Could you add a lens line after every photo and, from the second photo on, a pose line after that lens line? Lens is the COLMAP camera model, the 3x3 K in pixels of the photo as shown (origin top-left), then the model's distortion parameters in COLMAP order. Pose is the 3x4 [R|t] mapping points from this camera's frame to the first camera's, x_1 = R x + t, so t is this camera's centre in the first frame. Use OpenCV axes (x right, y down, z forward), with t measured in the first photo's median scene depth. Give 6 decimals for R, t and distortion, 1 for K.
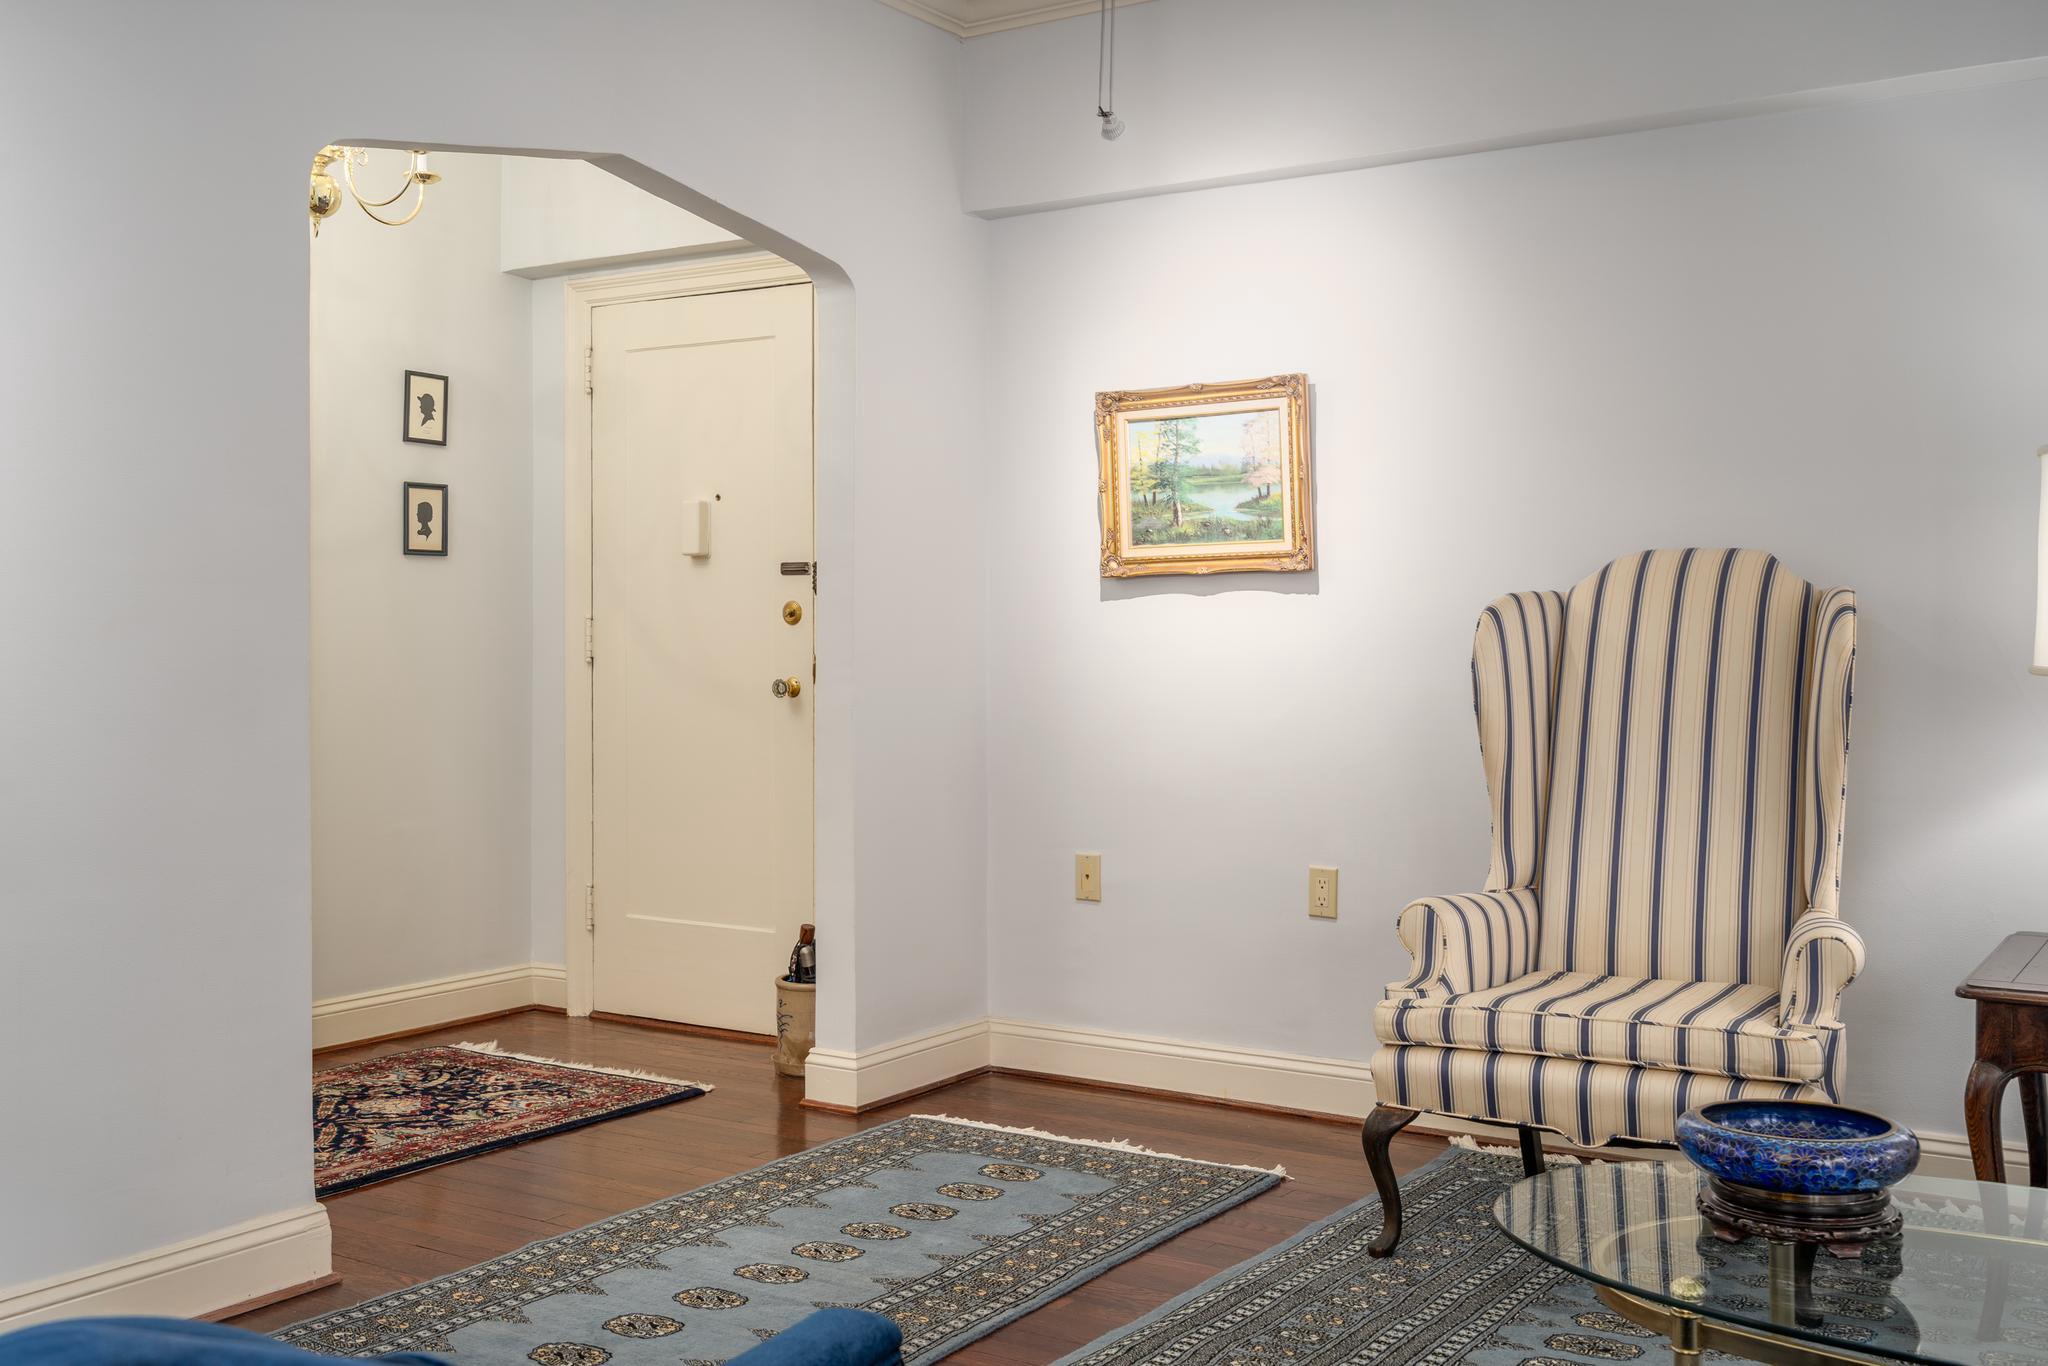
lens RADIAL K [[2050.7, 0, 1014.8], [0, 2050.7, 680.7], [0, 0, 1]] dist [-0.001476, -0.003571]
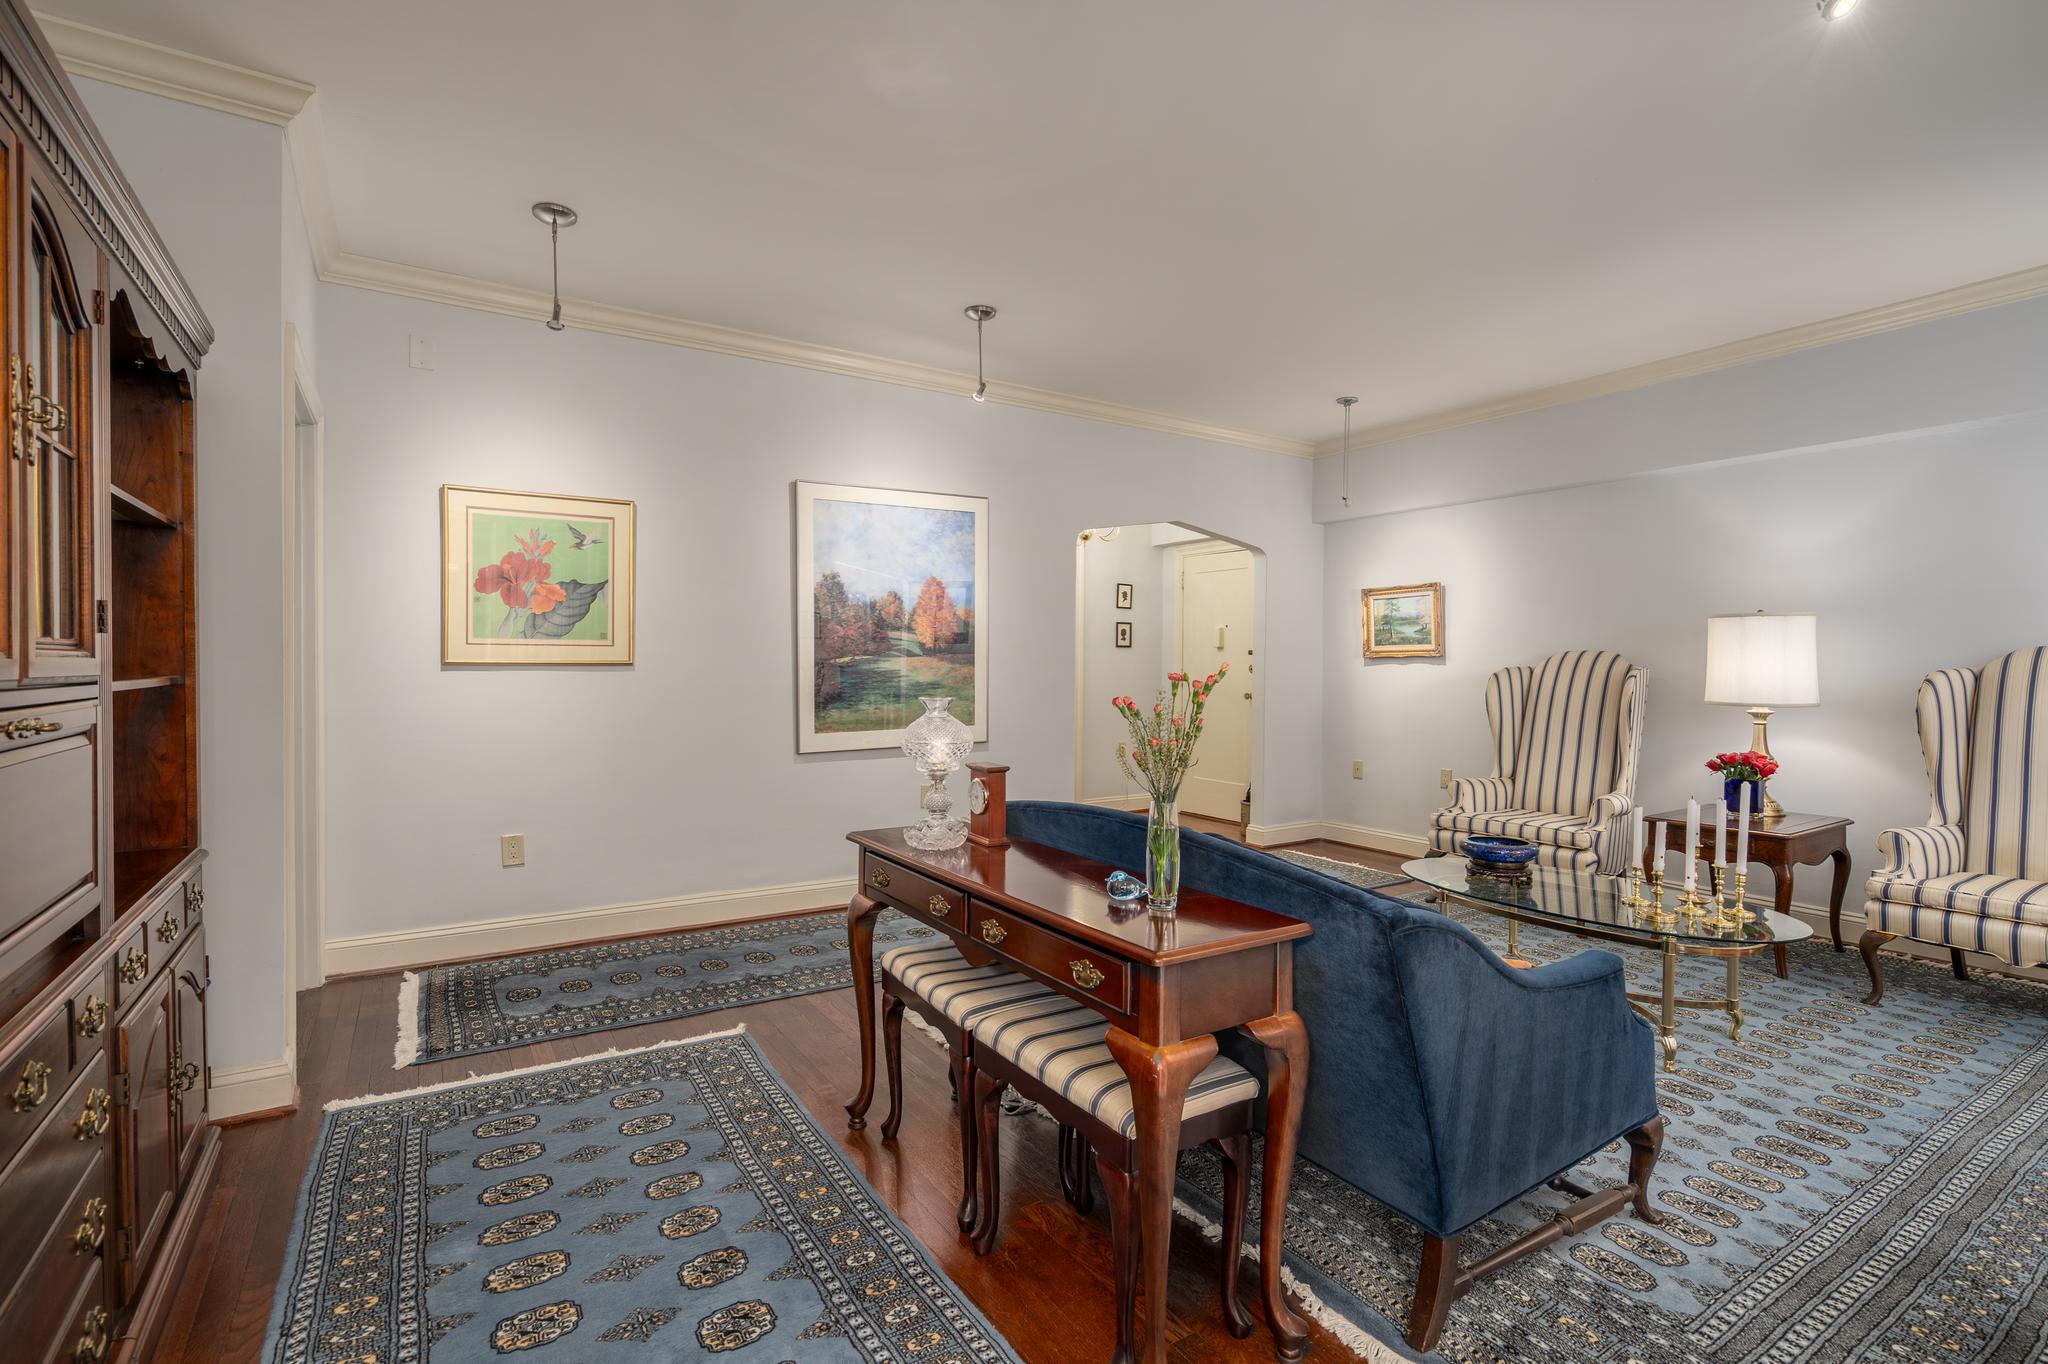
lens RADIAL K [[945.3, 0, 1025.4], [0, 945.3, 656.0], [0, 0, 1]] dist [-0.000510, 0.001030]
pose [[0.918466, 0.002270, -0.395493, 0.128416], [-0.014359, 0.999516, -0.027610, -0.012456], [0.395238, 0.031038, 0.918054, -0.314835]]
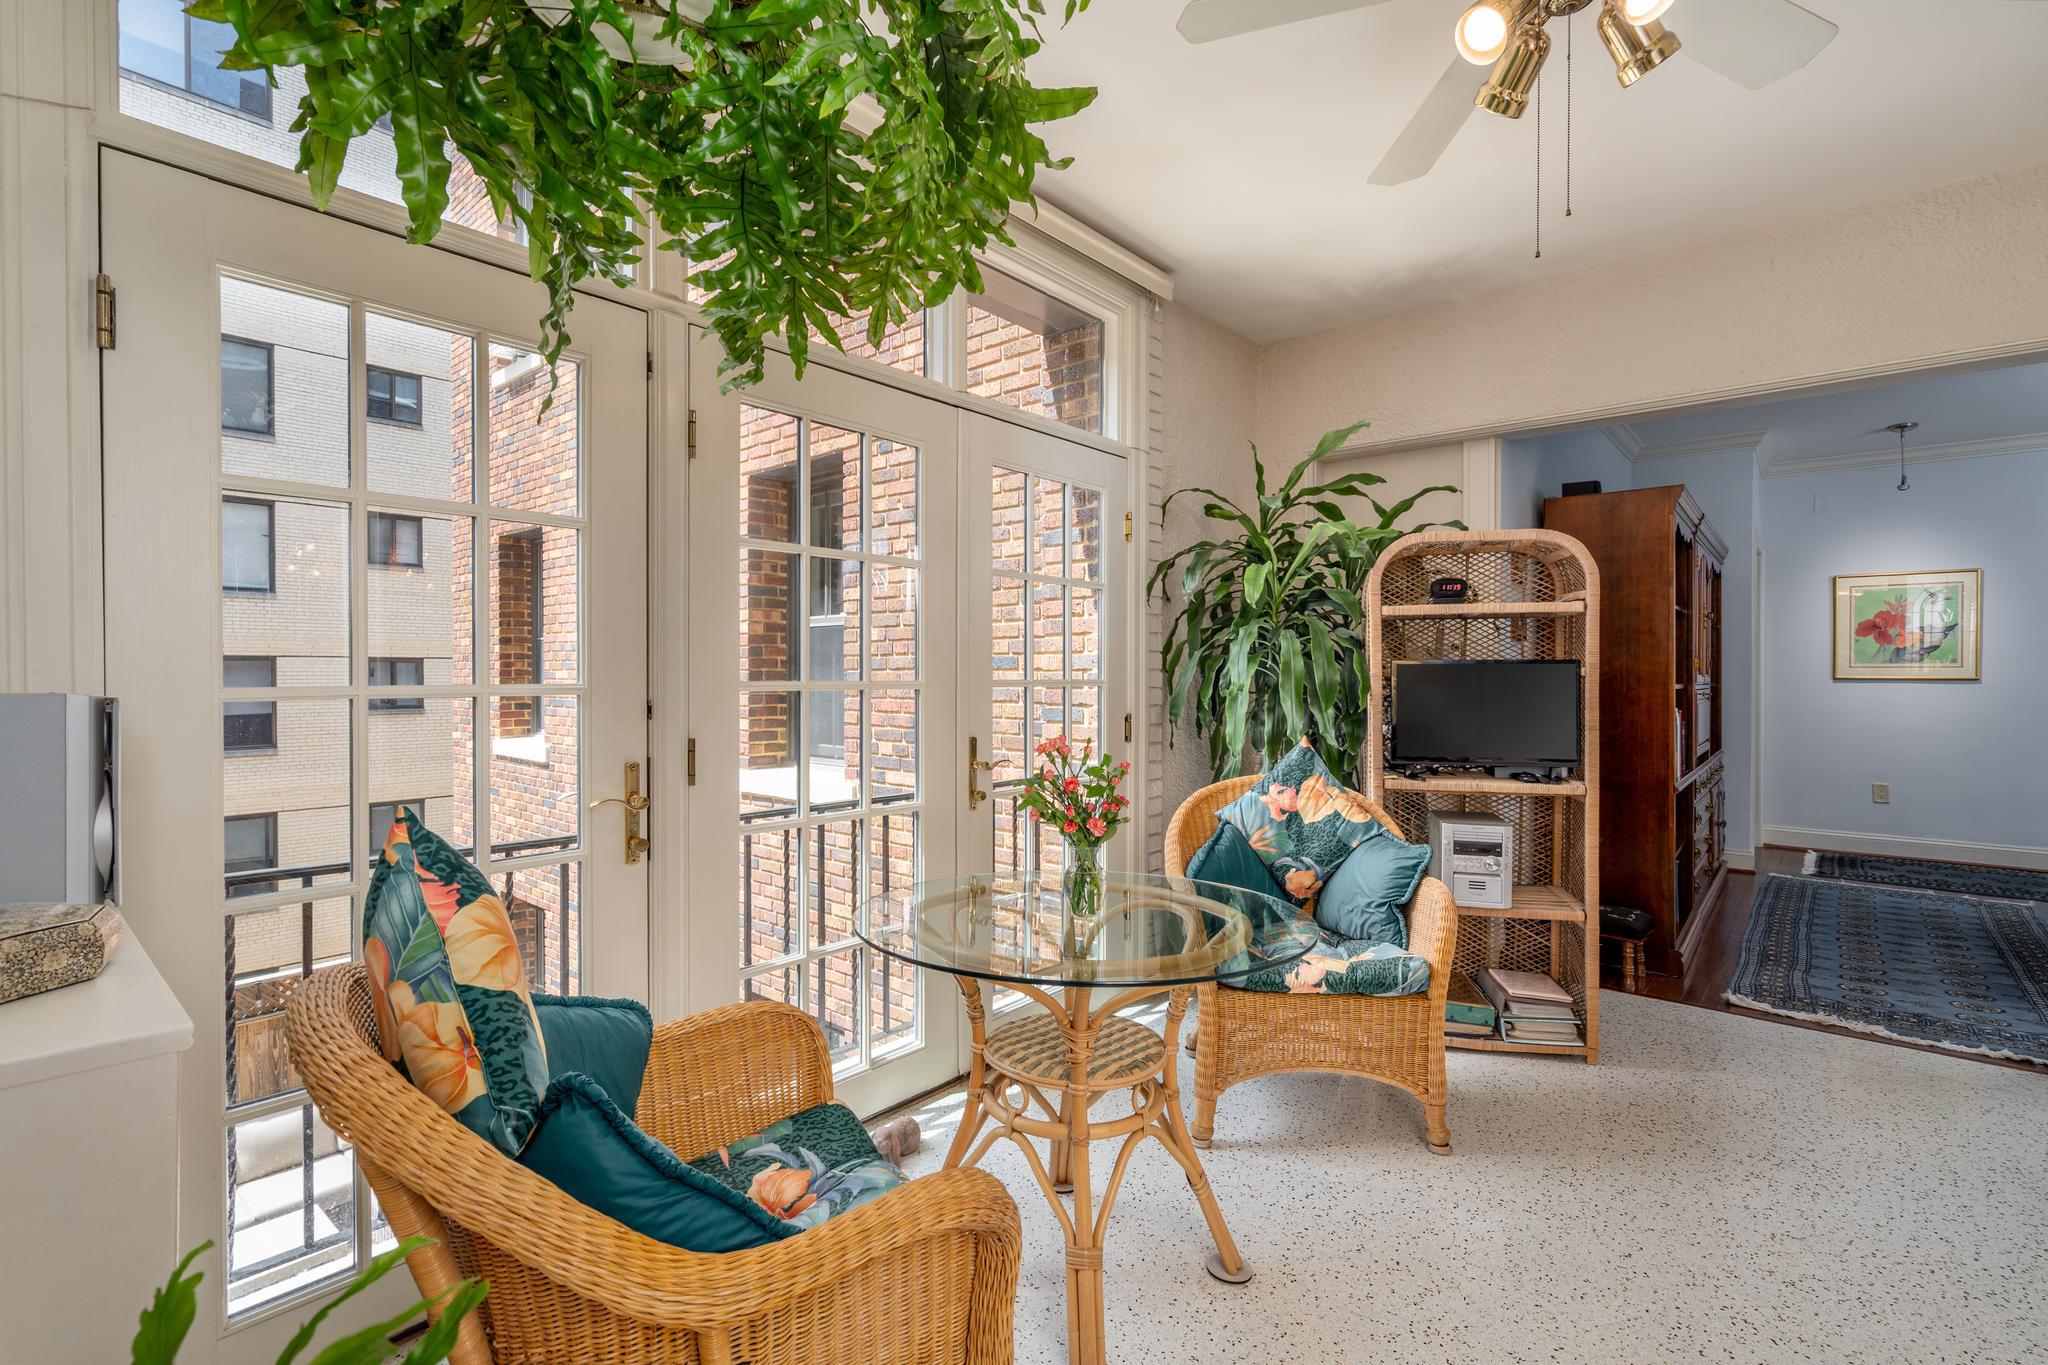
lens RADIAL K [[923.9, 0, 1028.8], [0, 923.9, 683.6], [0, 0, 1]] dist [-0.001101, 0.000774]
pose [[-0.112524, 0.011138, -0.993587, 0.817615], [-0.033706, 0.999319, 0.015020, 0.005097], [0.993077, 0.035179, -0.112072, -0.781503]]
